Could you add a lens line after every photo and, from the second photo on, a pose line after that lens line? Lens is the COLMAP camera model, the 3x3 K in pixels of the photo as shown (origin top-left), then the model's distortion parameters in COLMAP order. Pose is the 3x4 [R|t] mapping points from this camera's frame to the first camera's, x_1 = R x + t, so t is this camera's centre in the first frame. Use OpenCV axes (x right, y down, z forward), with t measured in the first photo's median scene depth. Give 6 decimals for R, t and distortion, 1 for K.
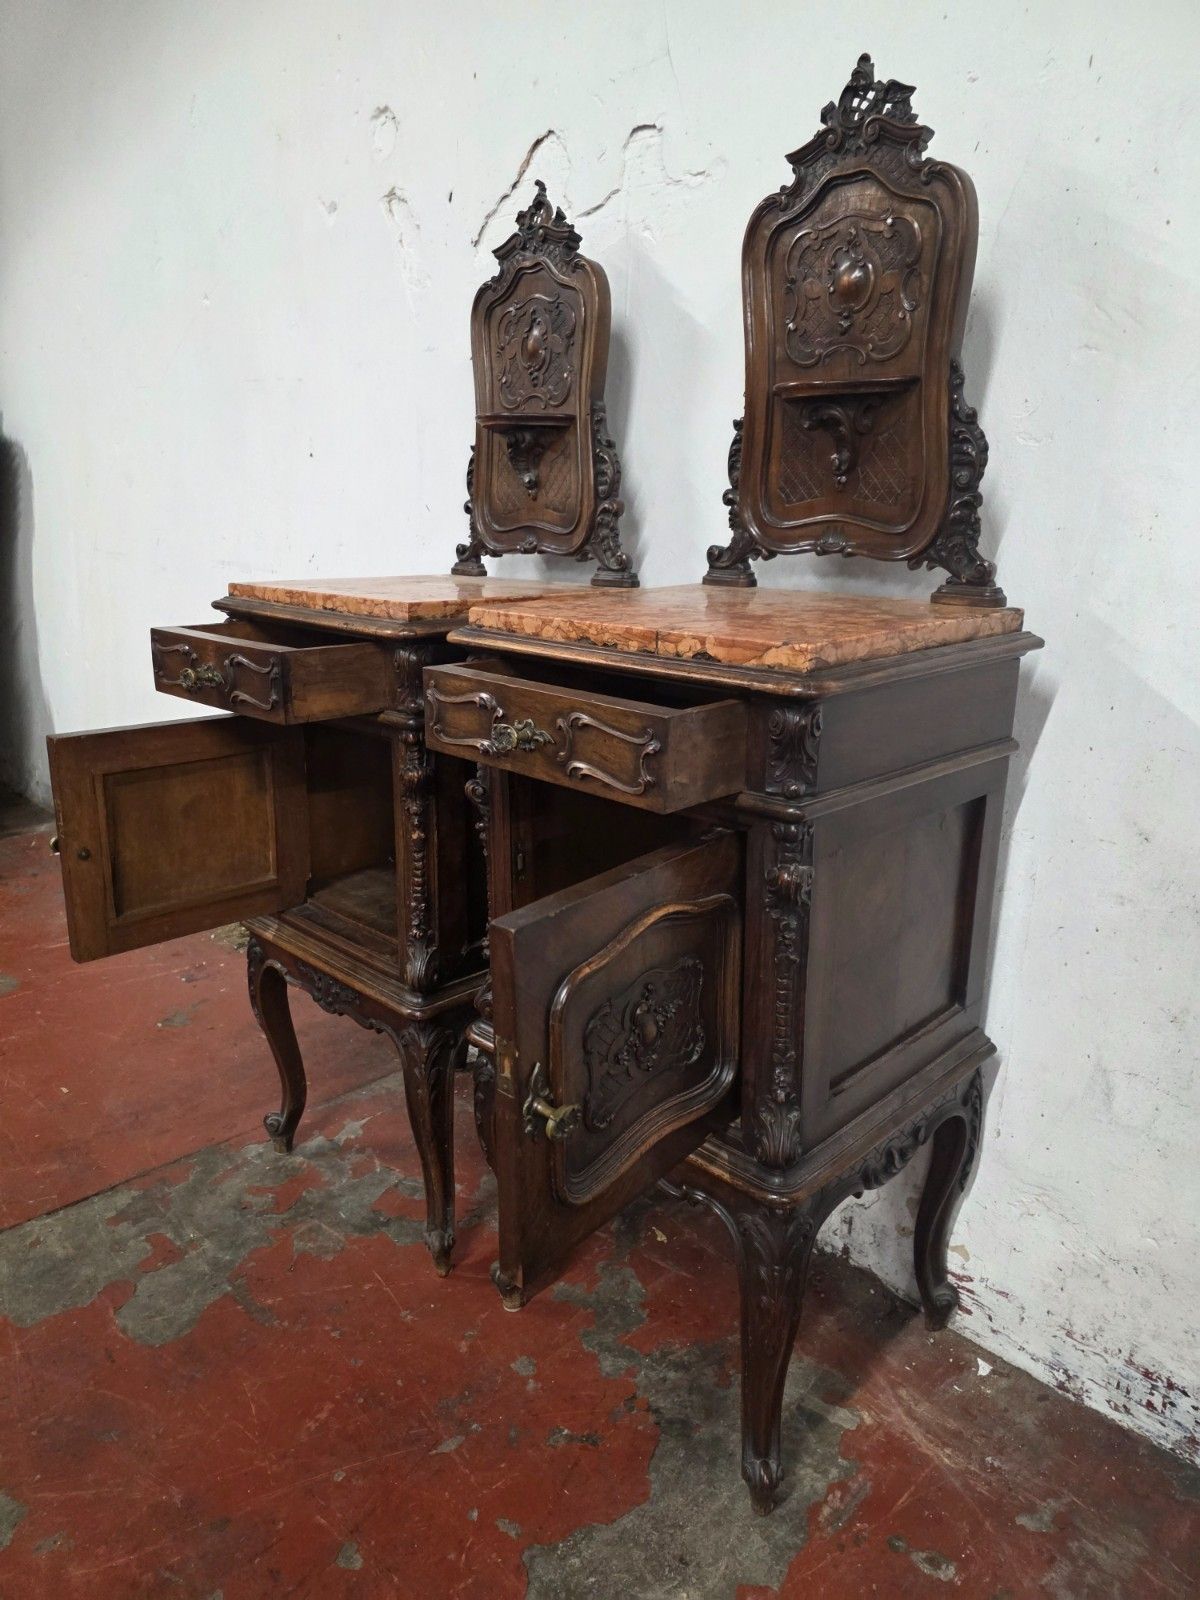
lens RADIAL K [[1078.3, 0, 600.0], [0, 1078.3, 800.0], [0, 0, 1]] dist [0.066428, -0.070512]
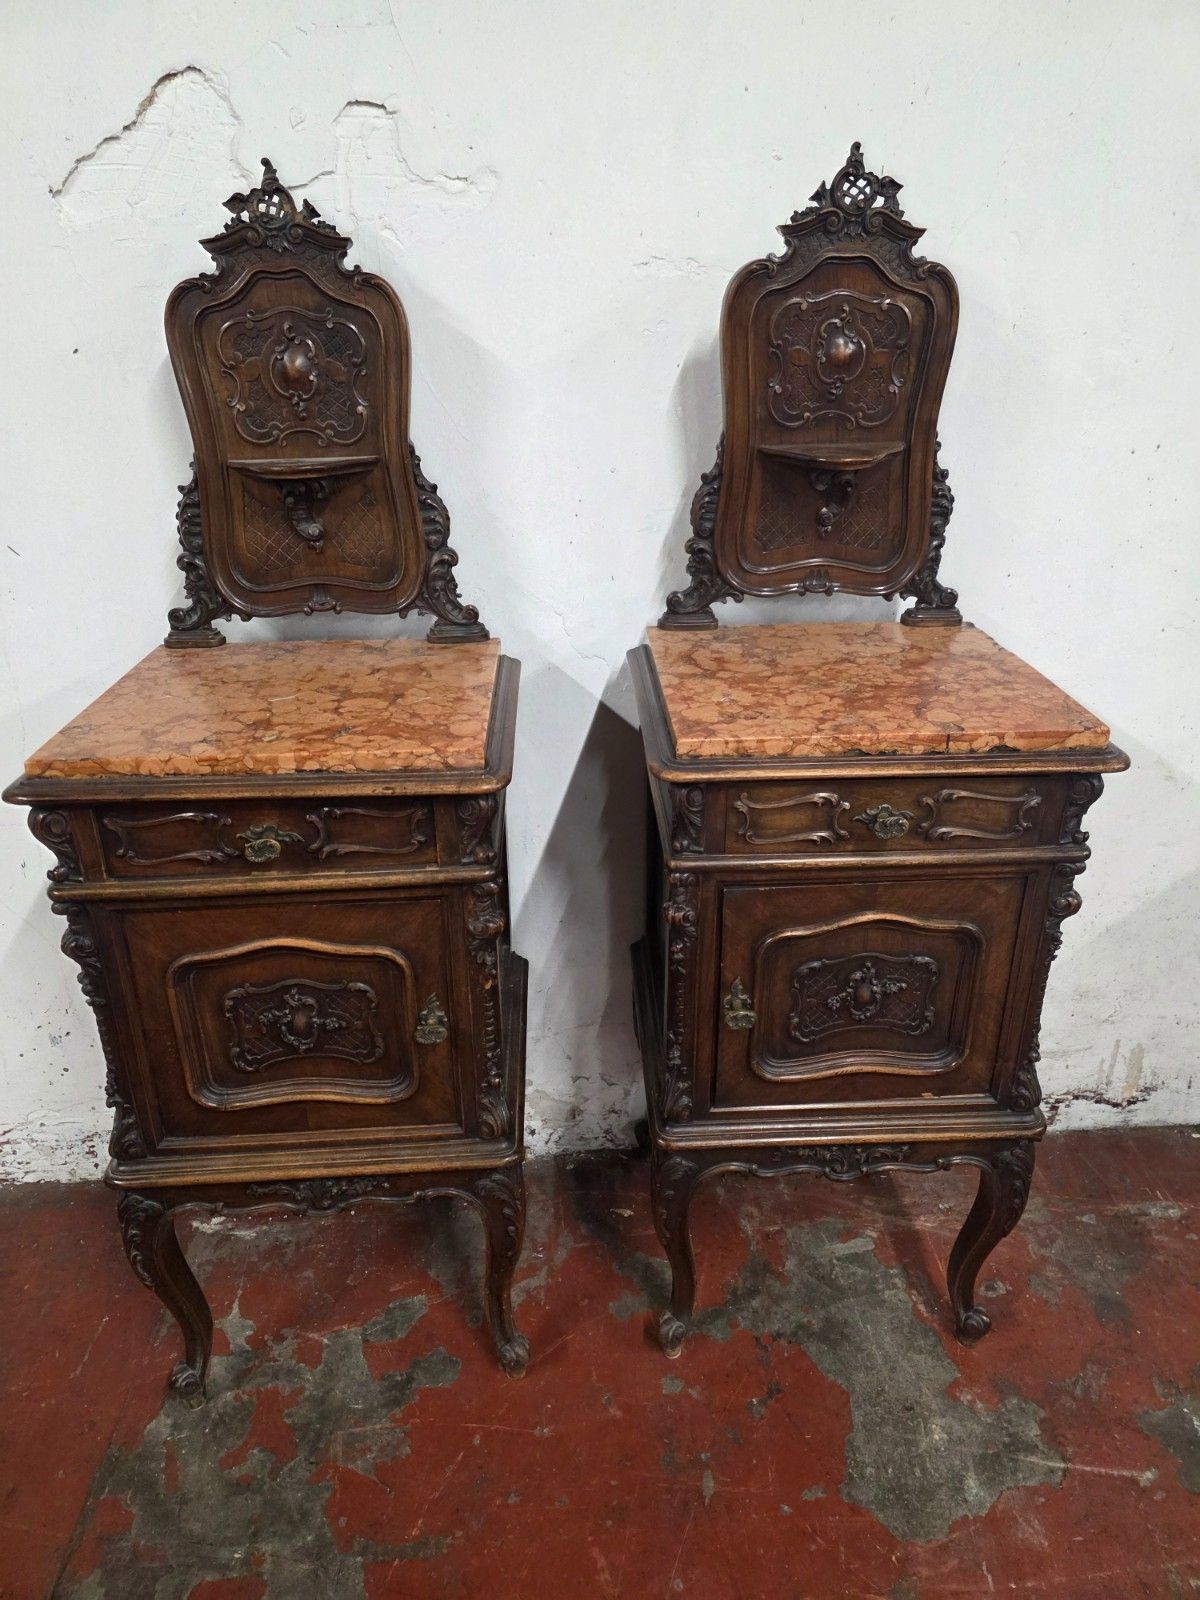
lens RADIAL K [[1073.5, 0, 621.4], [0, 1073.5, 791.3], [0, 0, 1]] dist [0.059653, -0.061088]
pose [[0.657944, -0.316445, 0.683354, -0.704660], [0.207147, 0.948473, 0.239771, -0.333015], [-0.724017, -0.016201, 0.689592, 0.327743]]
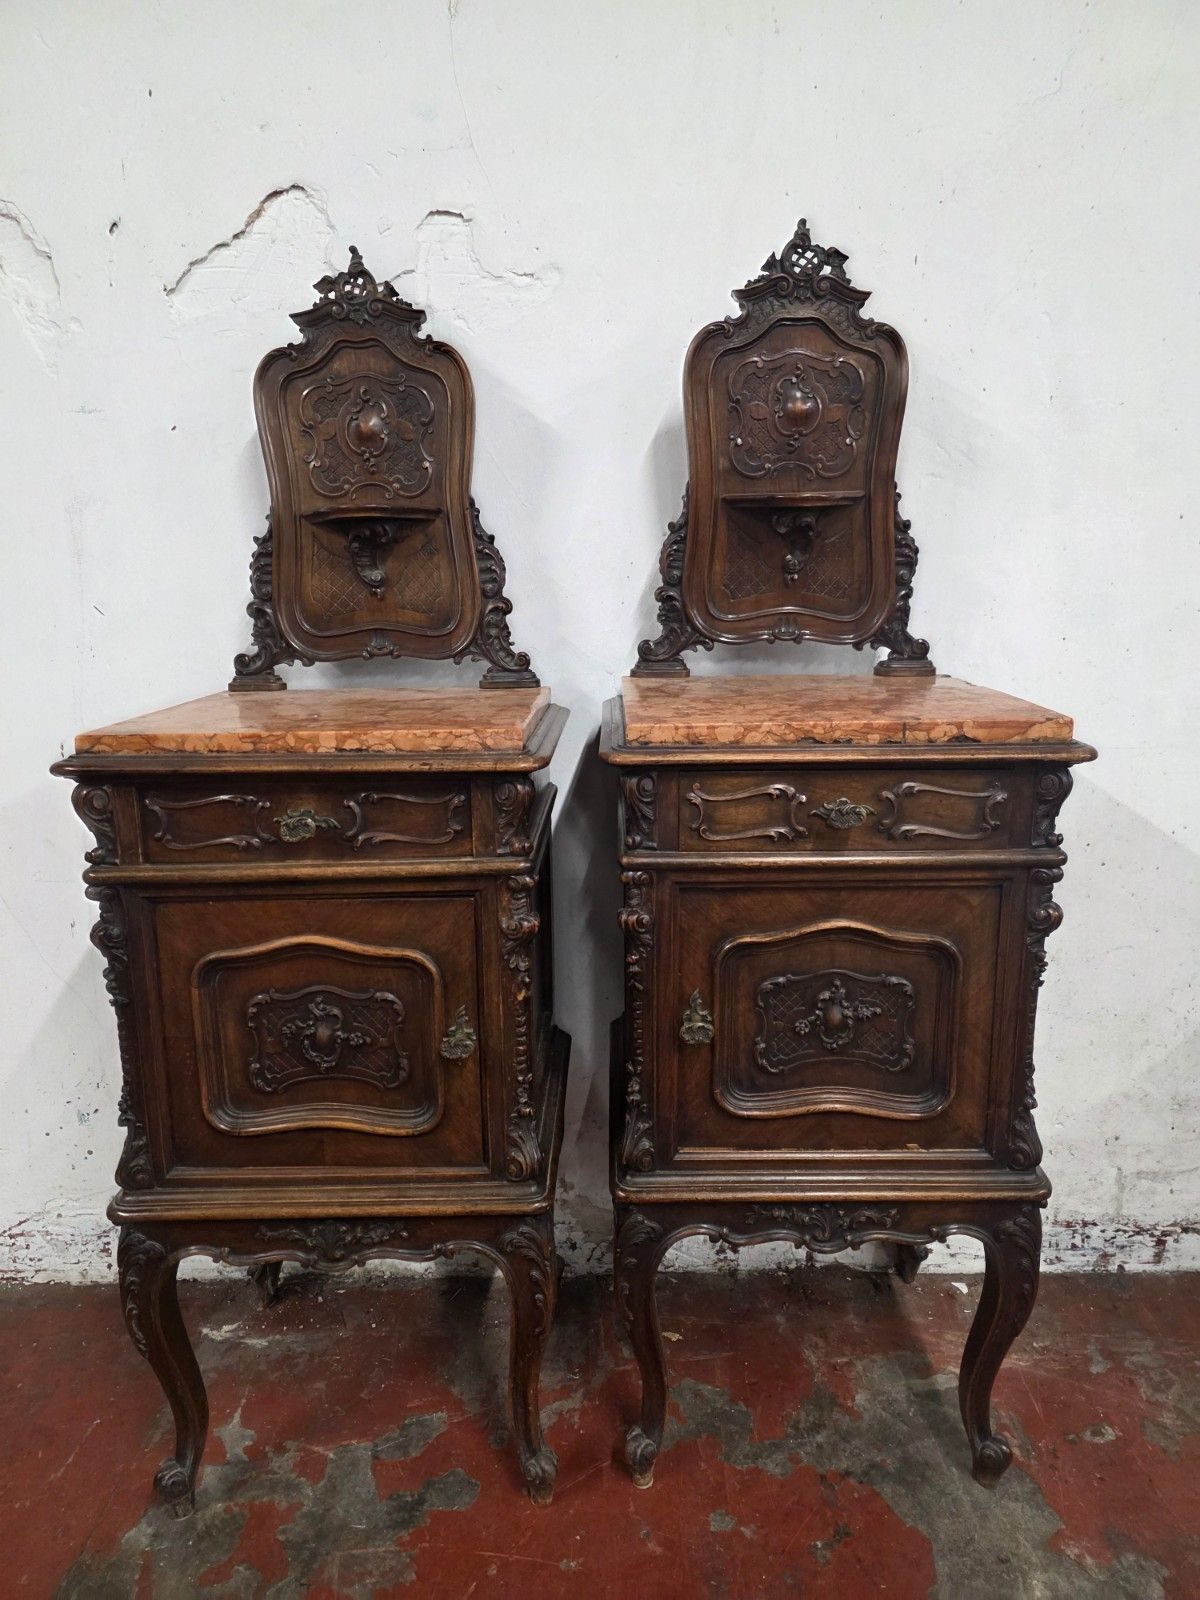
lens RADIAL K [[1070.6, 0, 620.2], [0, 1070.6, 799.0], [0, 0, 1]] dist [0.062522, -0.061015]
pose [[0.707290, -0.164118, 0.687609, -0.718679], [0.203836, 0.978713, 0.023929, -0.132008], [-0.676899, 0.123235, 0.725686, 0.337236]]
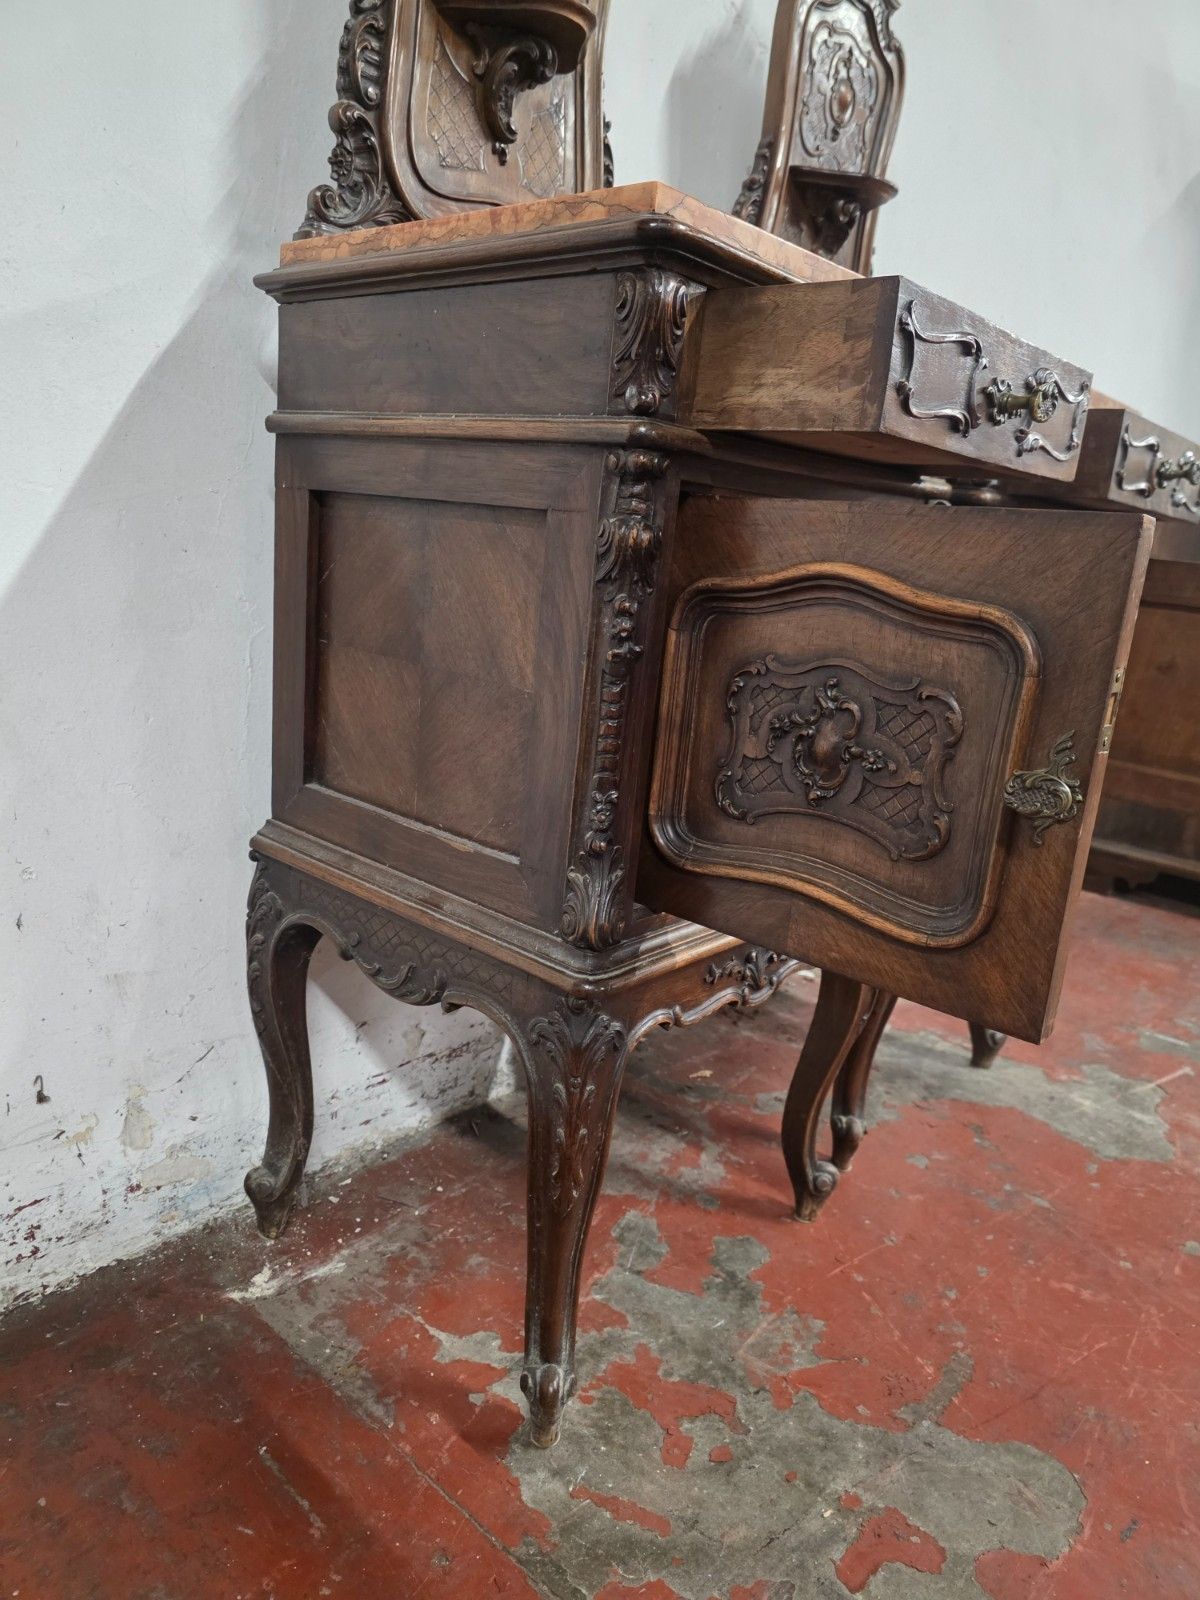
lens RADIAL K [[1088.3, 0, 599.1], [0, 1088.3, 794.4], [0, 0, 1]] dist [0.054974, -0.066212]
pose [[-0.056613, -0.248543, 0.966965, -1.011957], [0.177900, 0.950508, 0.254728, -0.112988], [-0.982419, 0.186444, -0.009596, 1.331770]]
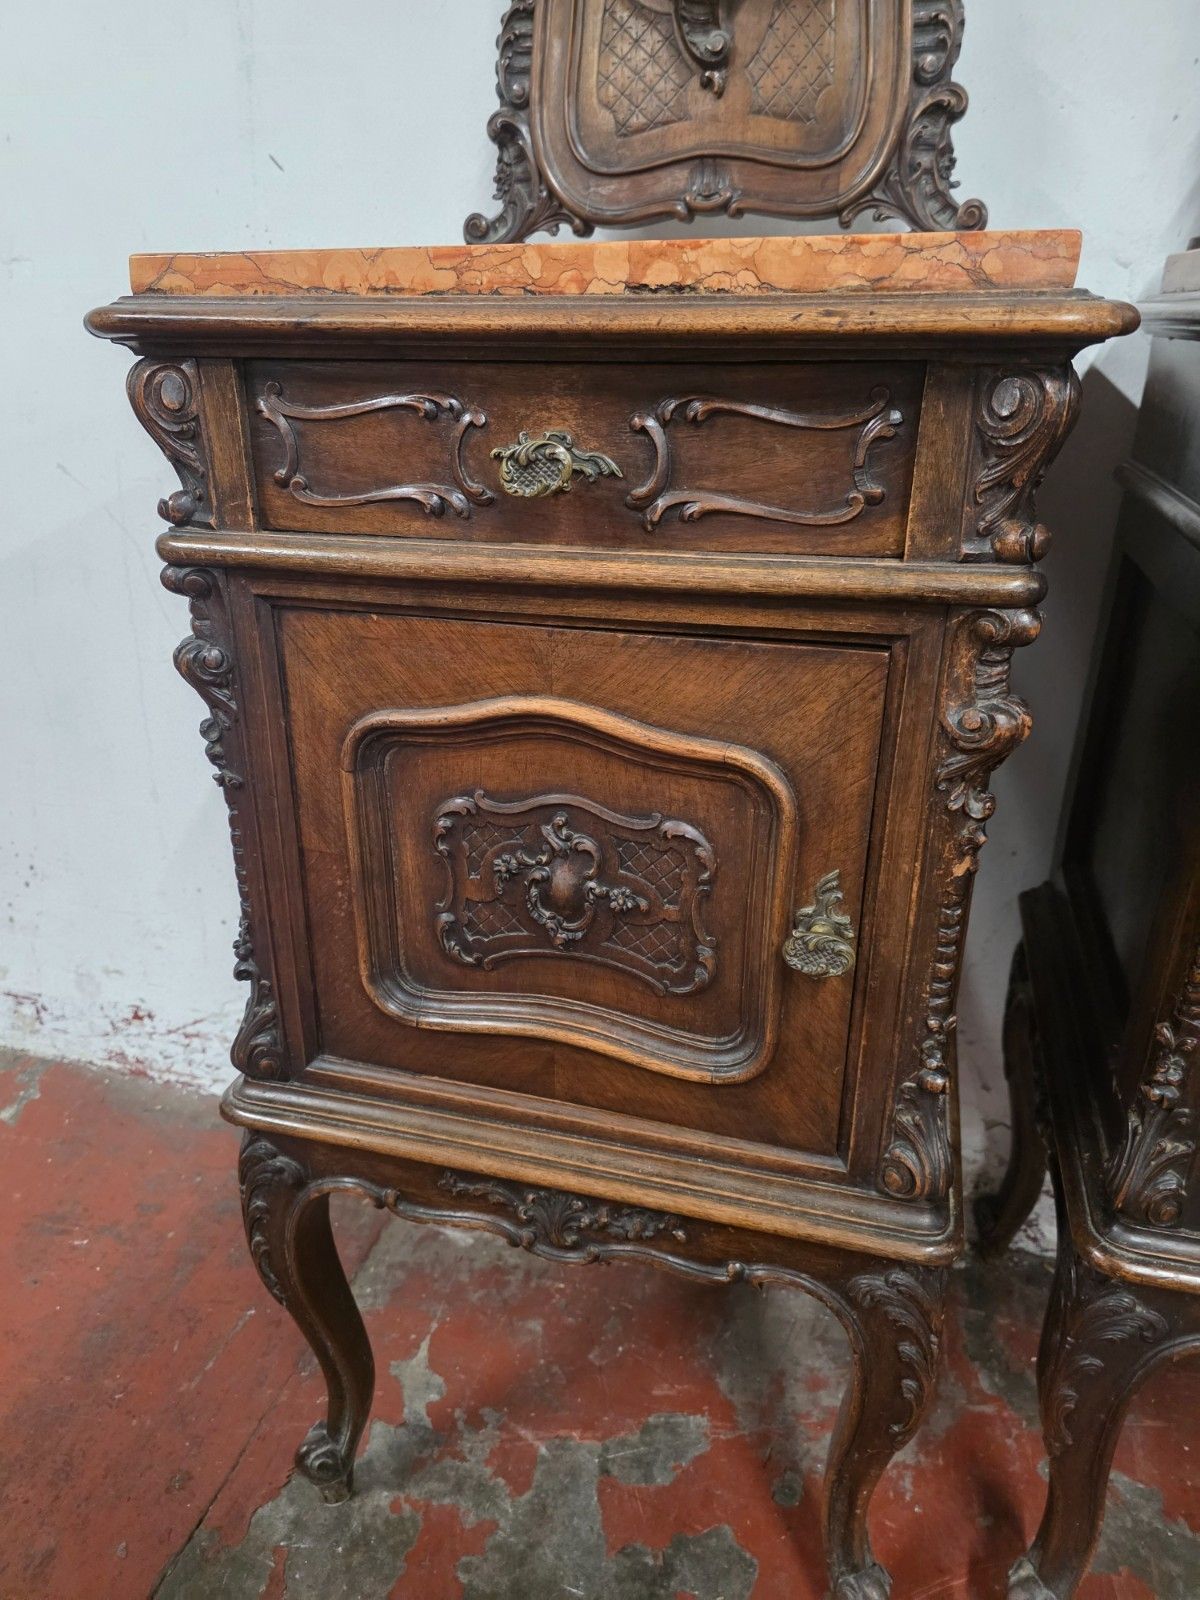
lens RADIAL K [[1088.3, 0, 599.1], [0, 1088.3, 794.4], [0, 0, 1]] dist [0.054974, -0.066212]
pose [[0.869563, -0.198346, 0.452238, -0.504072], [0.135319, 0.976444, 0.168066, -0.087296], [-0.474920, -0.084947, 0.875919, 0.755158]]
